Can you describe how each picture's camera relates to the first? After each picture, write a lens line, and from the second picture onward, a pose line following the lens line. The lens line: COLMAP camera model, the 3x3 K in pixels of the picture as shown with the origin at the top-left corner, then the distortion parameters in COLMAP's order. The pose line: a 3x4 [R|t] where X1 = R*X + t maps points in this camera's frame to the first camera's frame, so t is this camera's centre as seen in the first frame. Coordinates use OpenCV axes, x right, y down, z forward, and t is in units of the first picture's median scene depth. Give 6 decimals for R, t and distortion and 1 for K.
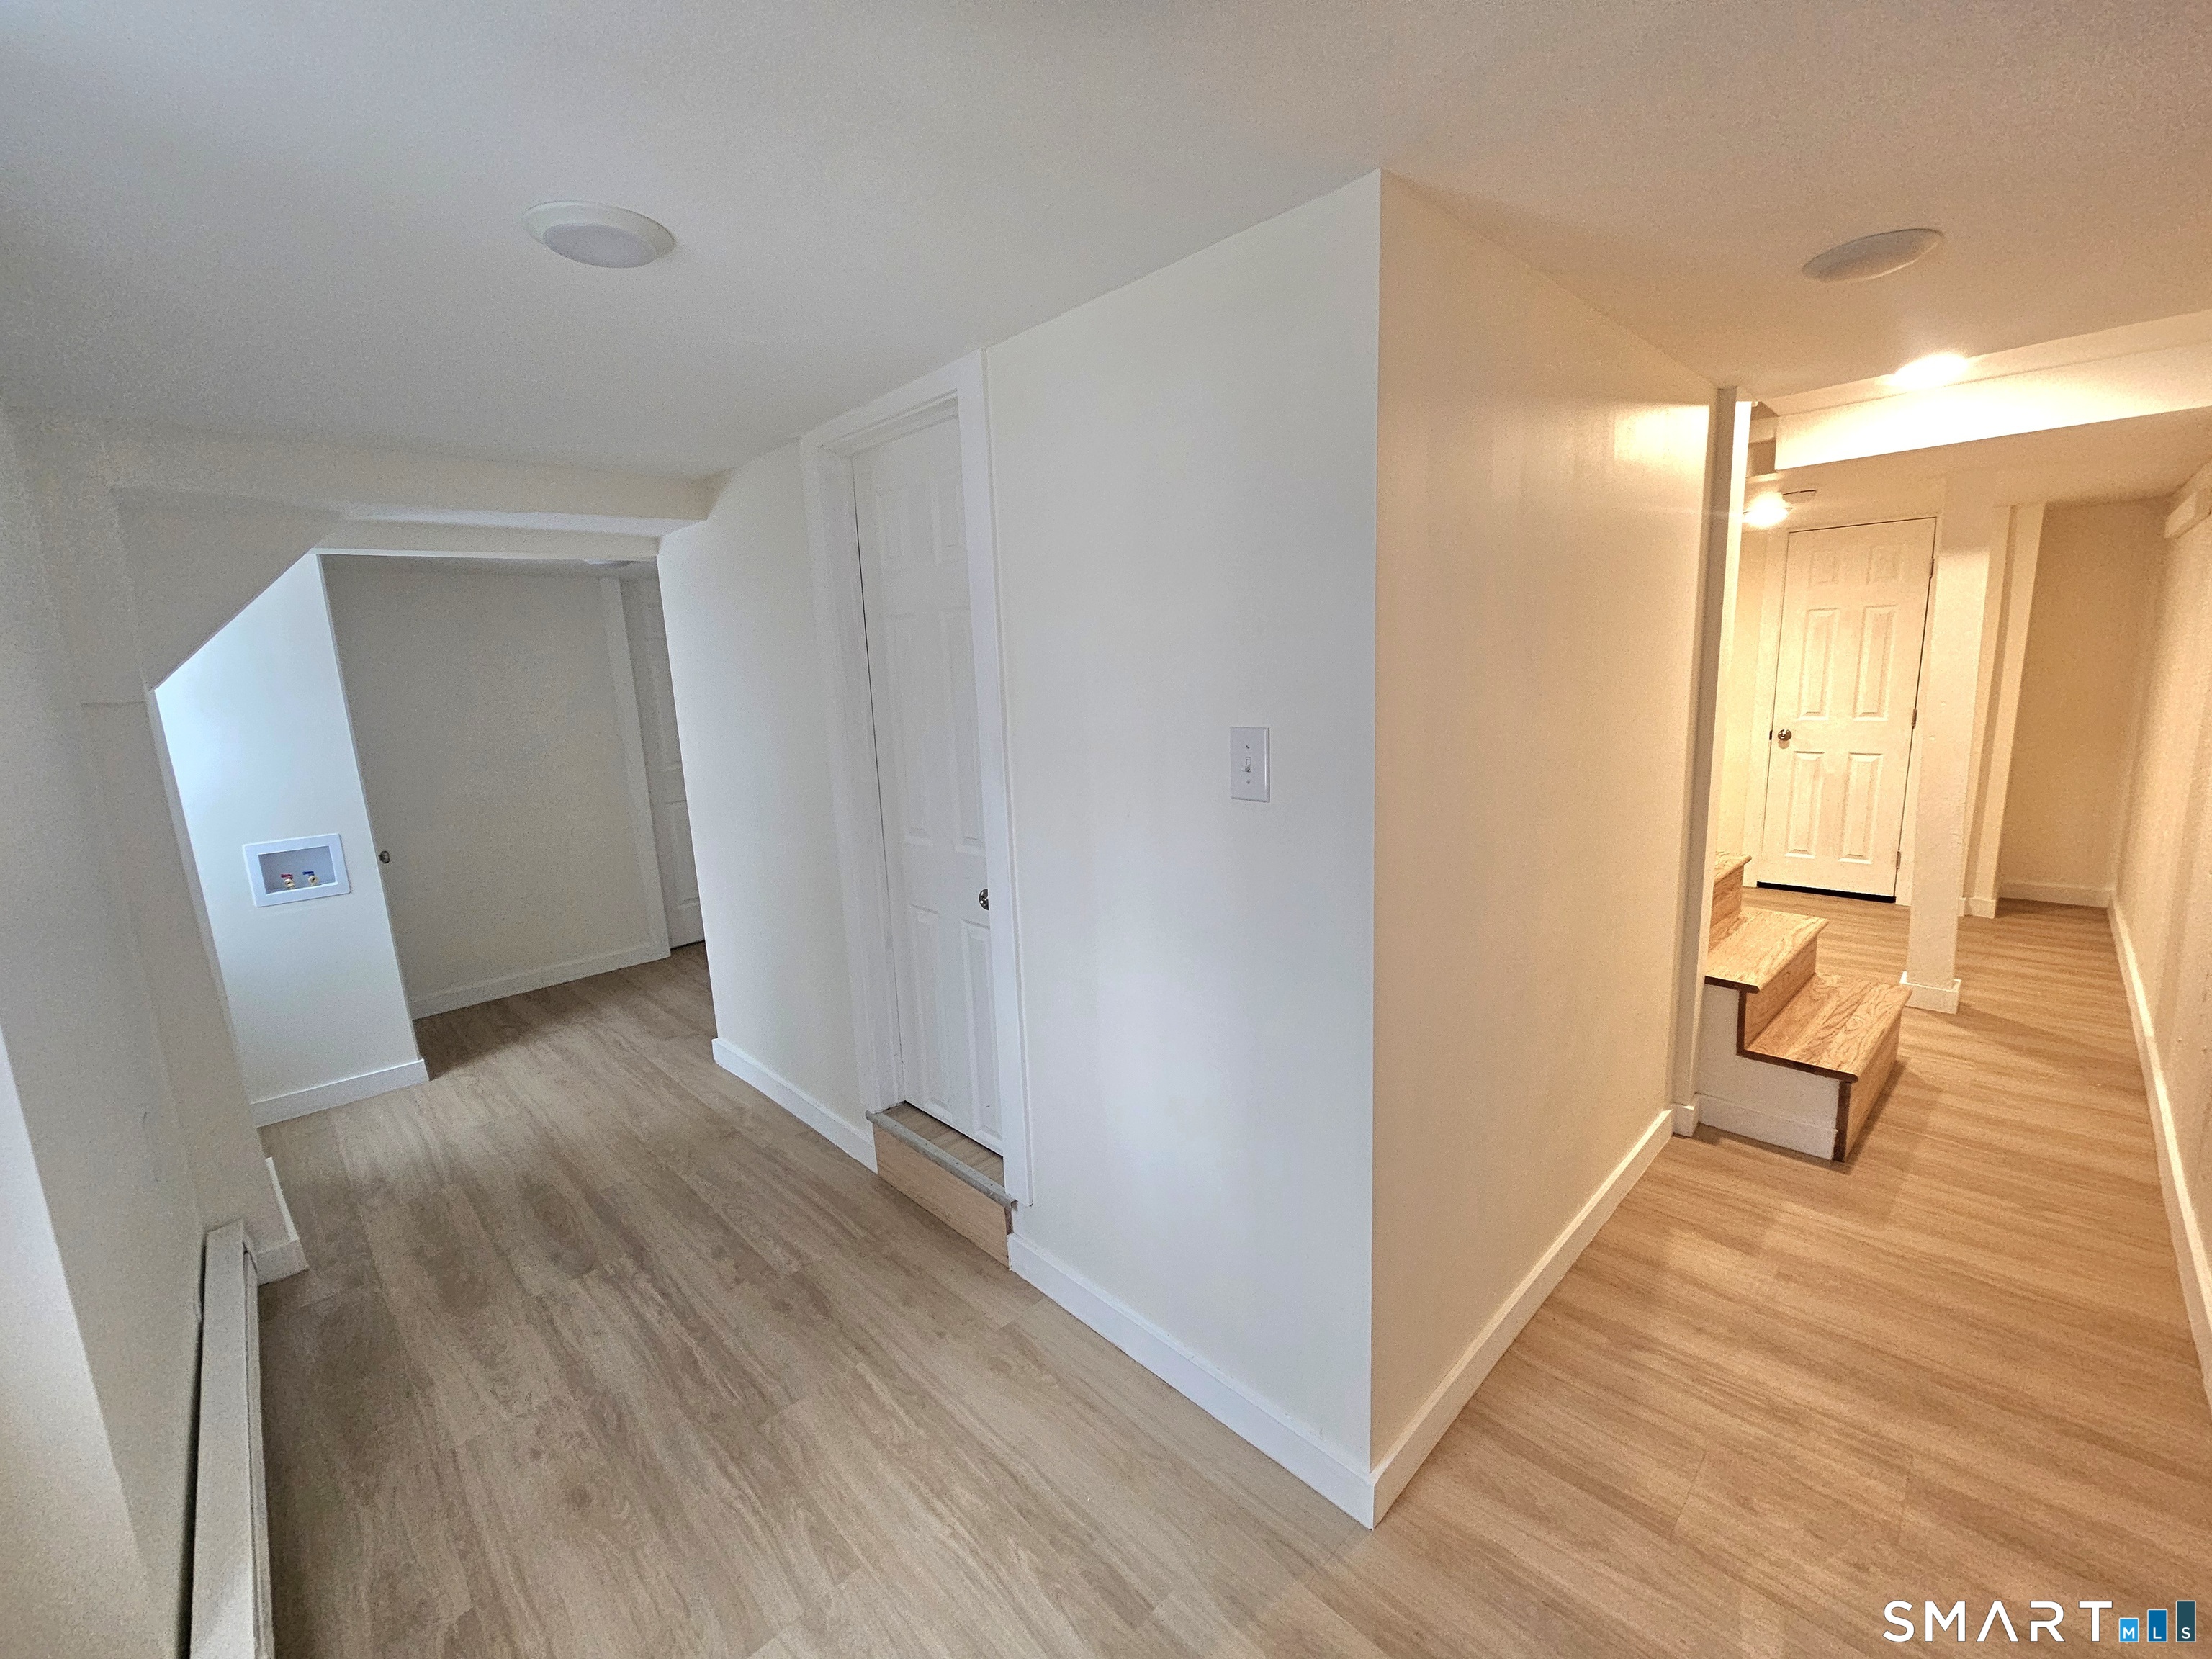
lens RADIAL K [[911.4, 0, 1106.1], [0, 911.4, 829.5], [0, 0, 1]] dist [0.002557, 0.000184]
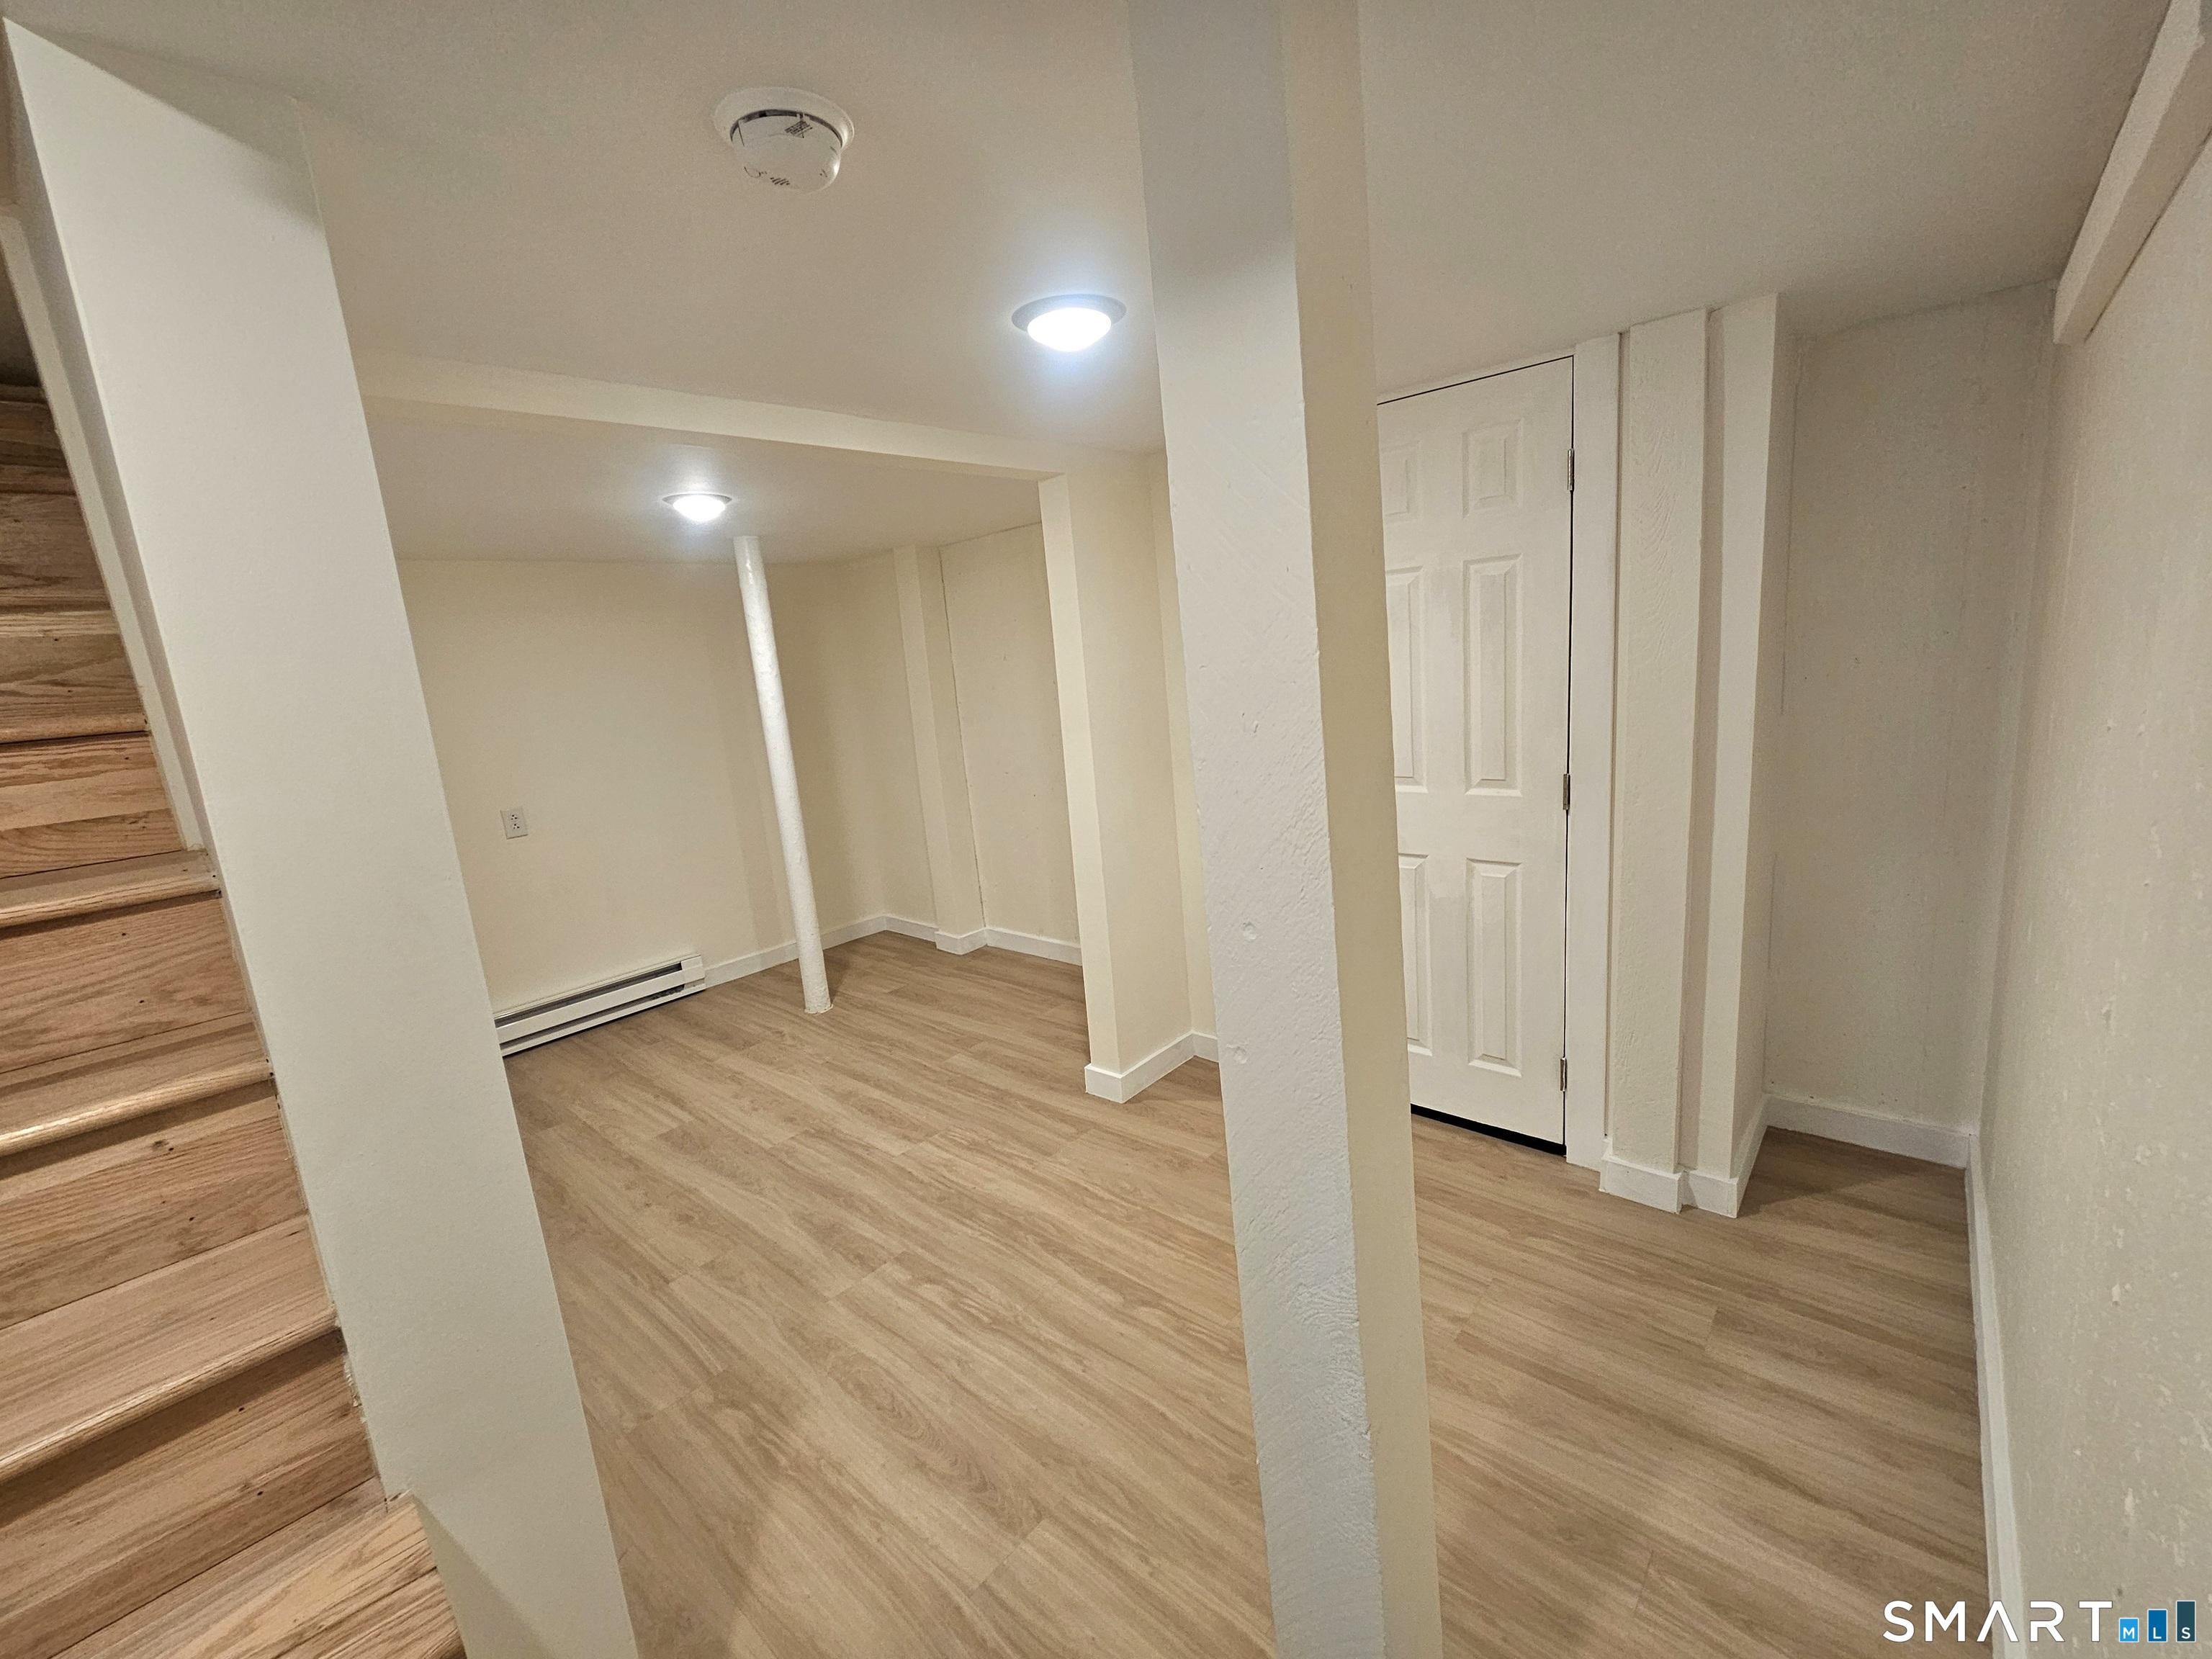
lens RADIAL K [[911.4, 0, 1118.6], [0, 911.4, 816.7], [0, 0, 1]] dist [0.002557, 0.000184]
pose [[0.997360, -0.040747, 0.060103, 0.617063], [0.040121, 0.999128, 0.011575, -0.123742], [-0.060522, -0.009133, 0.998125, 0.536576]]
